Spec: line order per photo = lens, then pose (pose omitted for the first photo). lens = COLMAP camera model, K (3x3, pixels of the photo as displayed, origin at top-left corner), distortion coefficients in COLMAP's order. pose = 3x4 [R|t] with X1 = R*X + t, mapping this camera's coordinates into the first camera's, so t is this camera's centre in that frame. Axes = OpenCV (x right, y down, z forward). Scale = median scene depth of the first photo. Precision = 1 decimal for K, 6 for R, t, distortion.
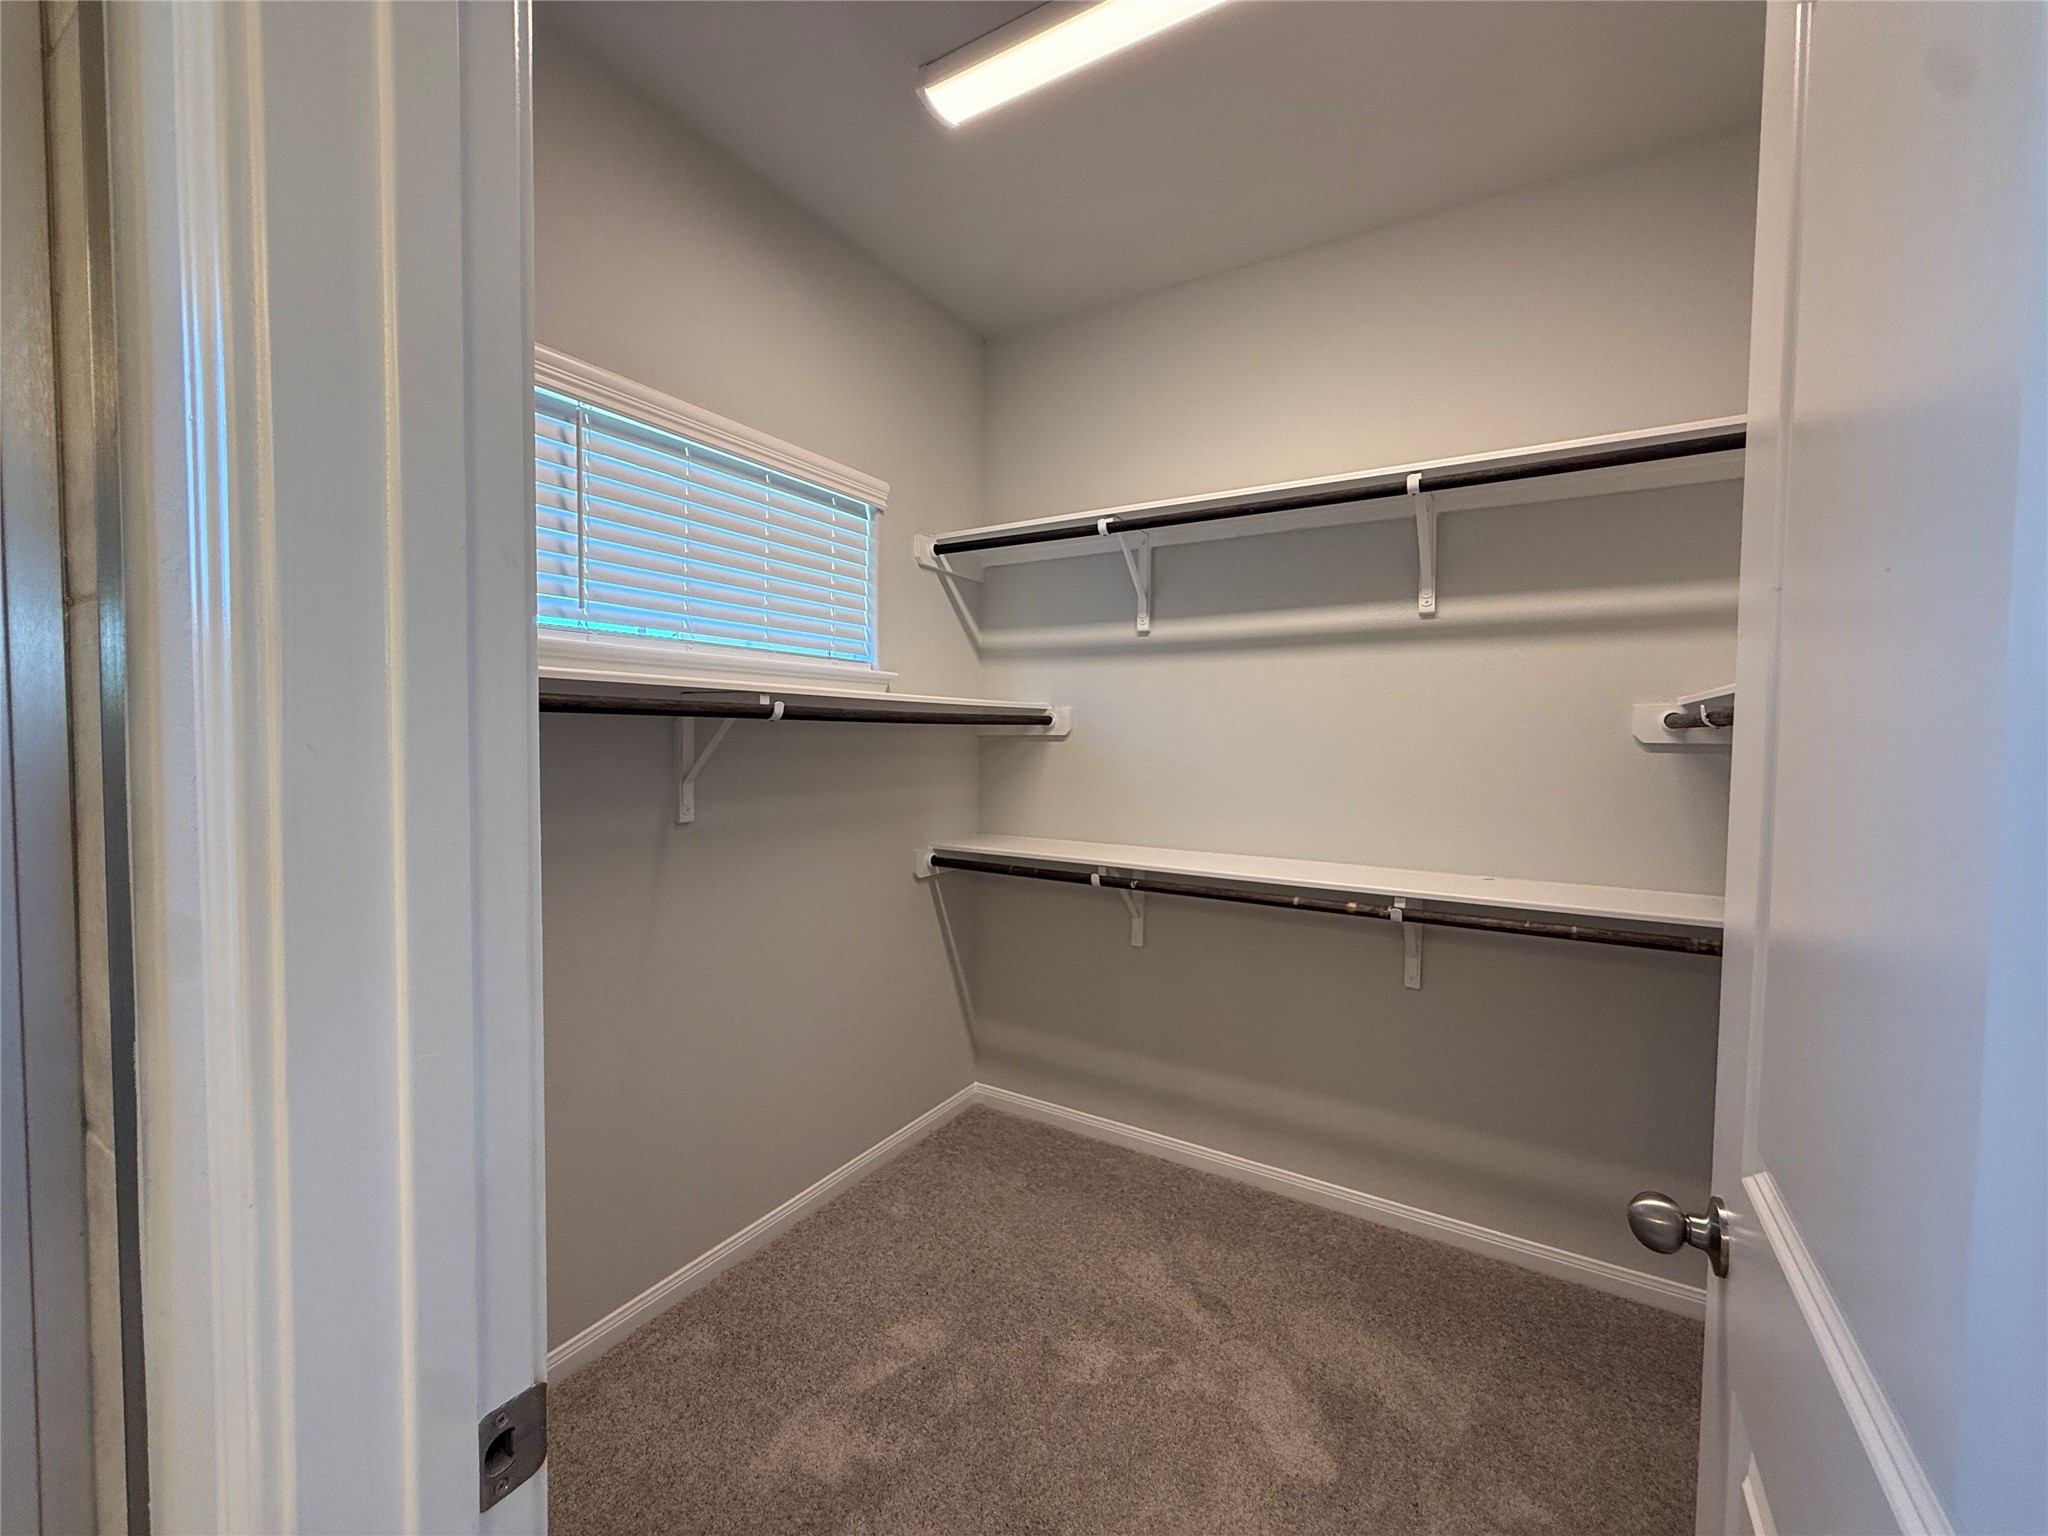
lens RADIAL K [[817.7, 0, 1020.0], [0, 817.7, 766.3], [0, 0, 1]] dist [0.001074, -0.000131]
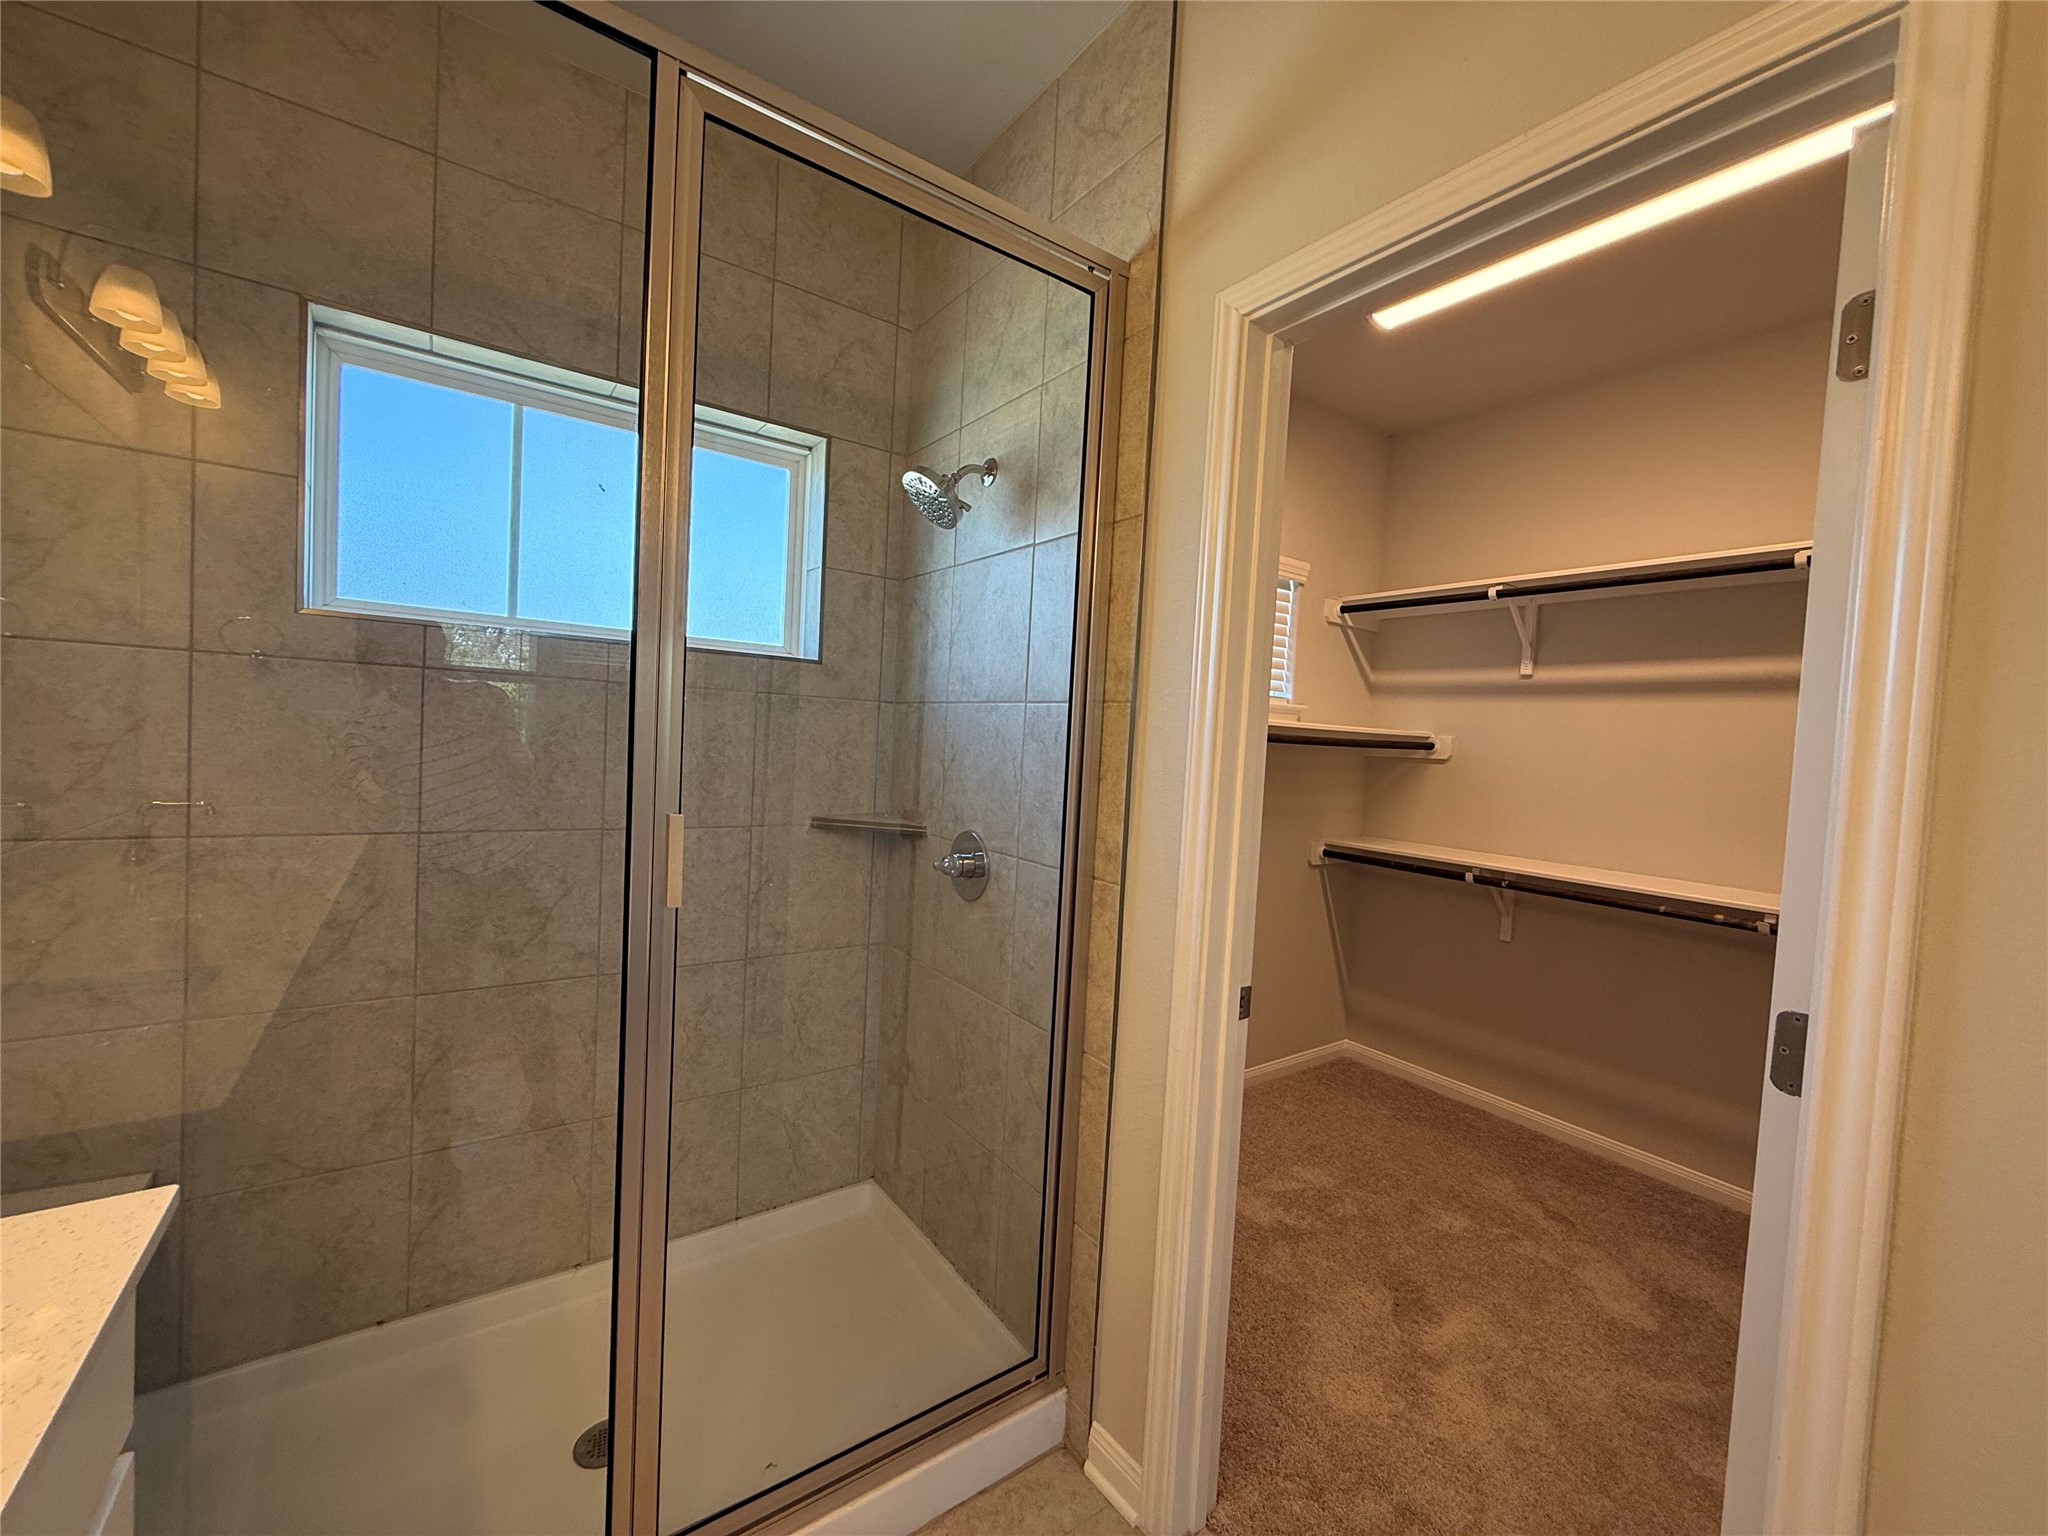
lens RADIAL K [[817.7, 0, 1020.0], [0, 817.7, 766.3], [0, 0, 1]] dist [0.001074, -0.000131]
pose [[0.918814, 0.053357, -0.391067, -0.056679], [-0.060007, 0.998186, -0.004793, 0.017699], [0.390102, 0.027871, 0.920350, -0.402241]]
